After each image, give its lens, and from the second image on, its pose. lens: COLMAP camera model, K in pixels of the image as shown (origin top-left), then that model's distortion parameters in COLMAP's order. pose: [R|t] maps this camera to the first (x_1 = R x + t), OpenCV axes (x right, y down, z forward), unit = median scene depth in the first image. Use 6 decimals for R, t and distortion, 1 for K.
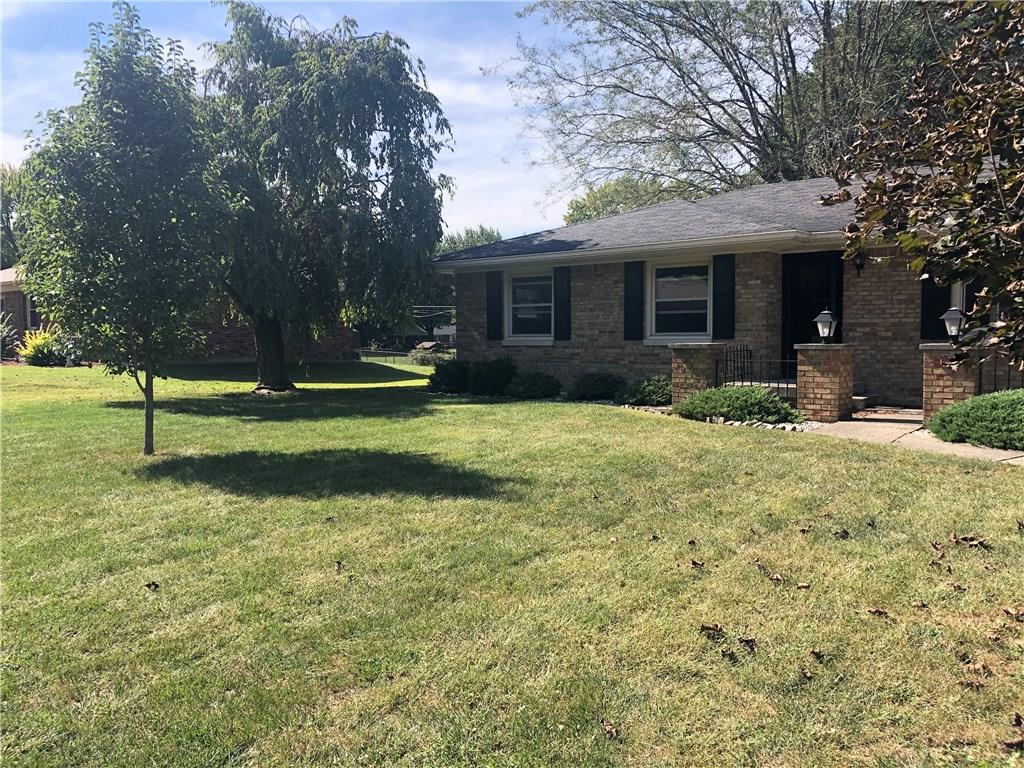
lens RADIAL K [[821.2, 0, 512.0], [0, 821.2, 384.0], [0, 0, 1]] dist [0.003520, -0.010229]
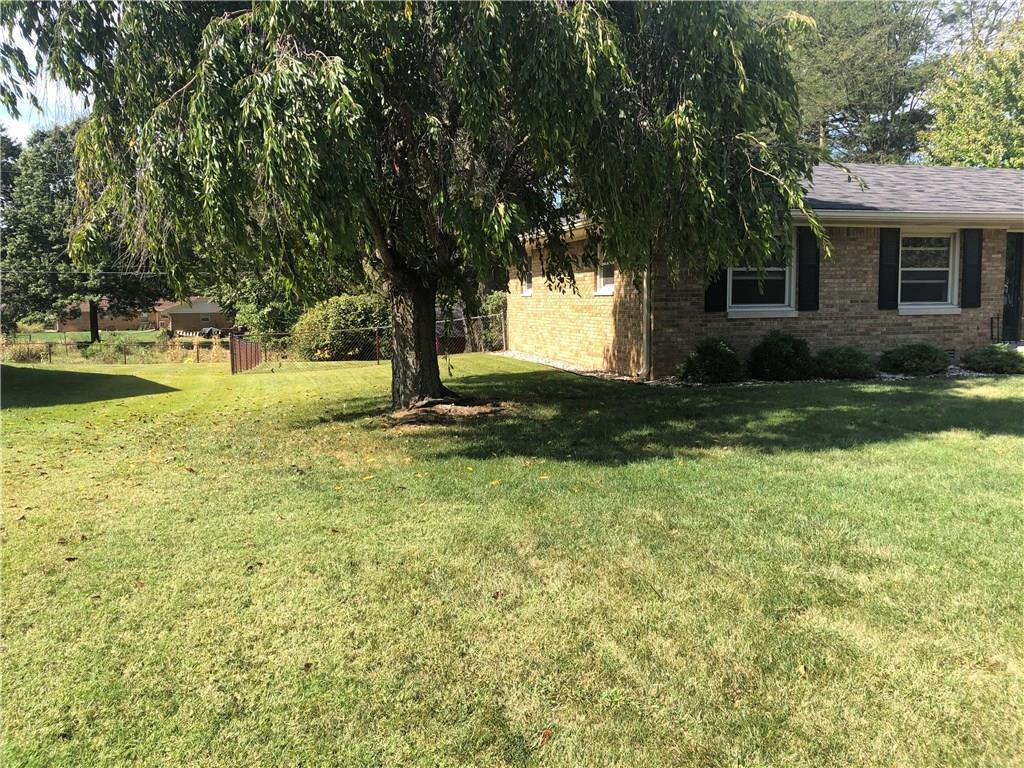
lens RADIAL K [[833.4, 0, 512.0], [0, 833.4, 384.0], [0, 0, 1]] dist [-0.040392, 0.079742]
pose [[0.580276, -0.080888, 0.810393, -0.953991], [0.053944, 0.996688, 0.060856, -0.052369], [-0.812631, 0.008403, 0.582717, 0.835668]]
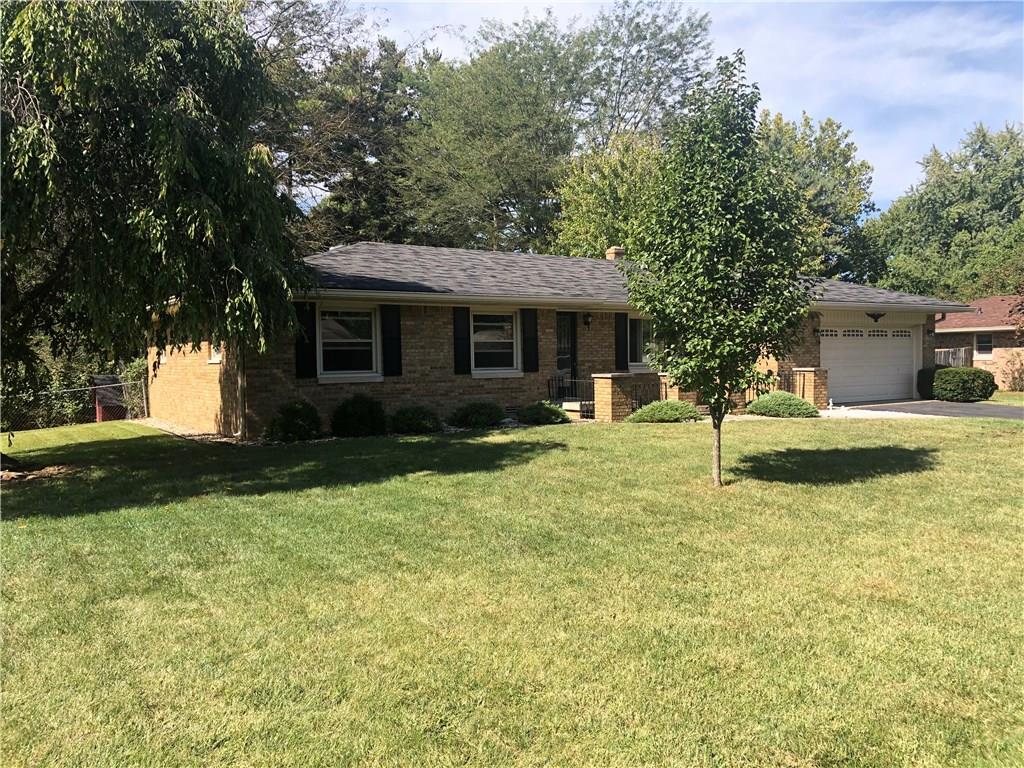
lens RADIAL K [[822.4, 0, 512.0], [0, 822.4, 384.0], [0, 0, 1]] dist [0.189668, -0.479476]
pose [[0.294324, -0.024937, 0.955380, -0.993466], [0.070164, 0.997526, 0.004421, -0.042403], [-0.953127, 0.065732, 0.295345, 0.624246]]
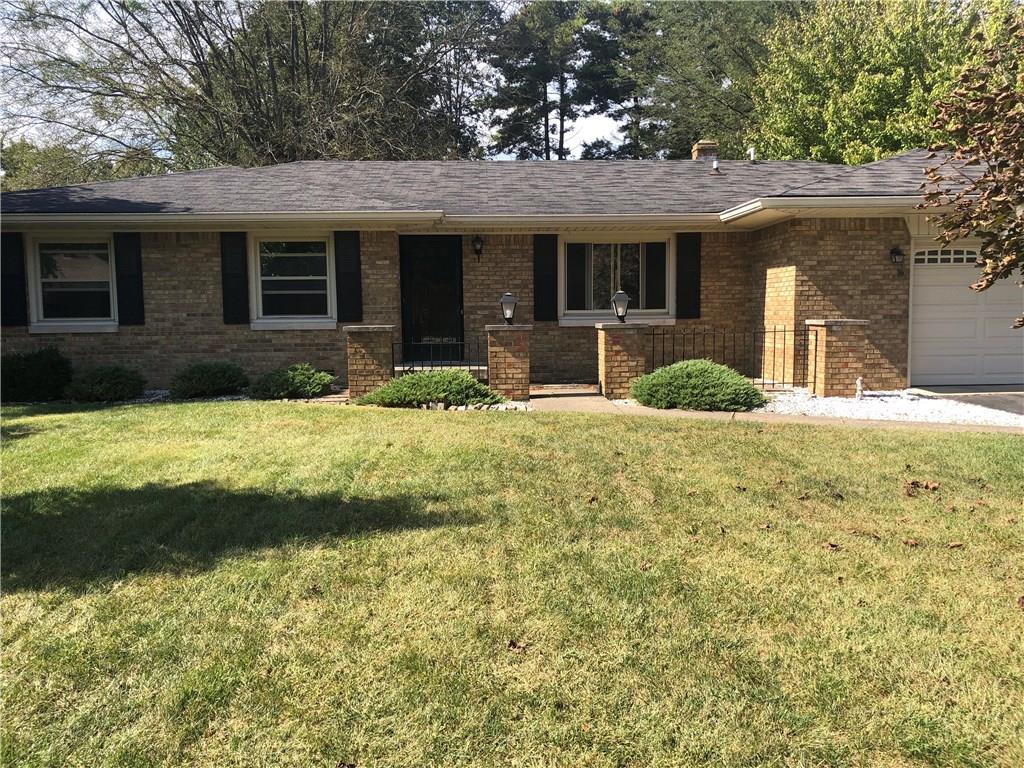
lens RADIAL K [[843.0, 0, 512.0], [0, 843.0, 384.0], [0, 0, 1]] dist [0.032667, -0.014224]
pose [[0.746466, -0.053298, 0.663285, -0.238630], [0.045095, 0.998547, 0.029487, -0.004564], [-0.663894, 0.007900, 0.747785, 0.158749]]
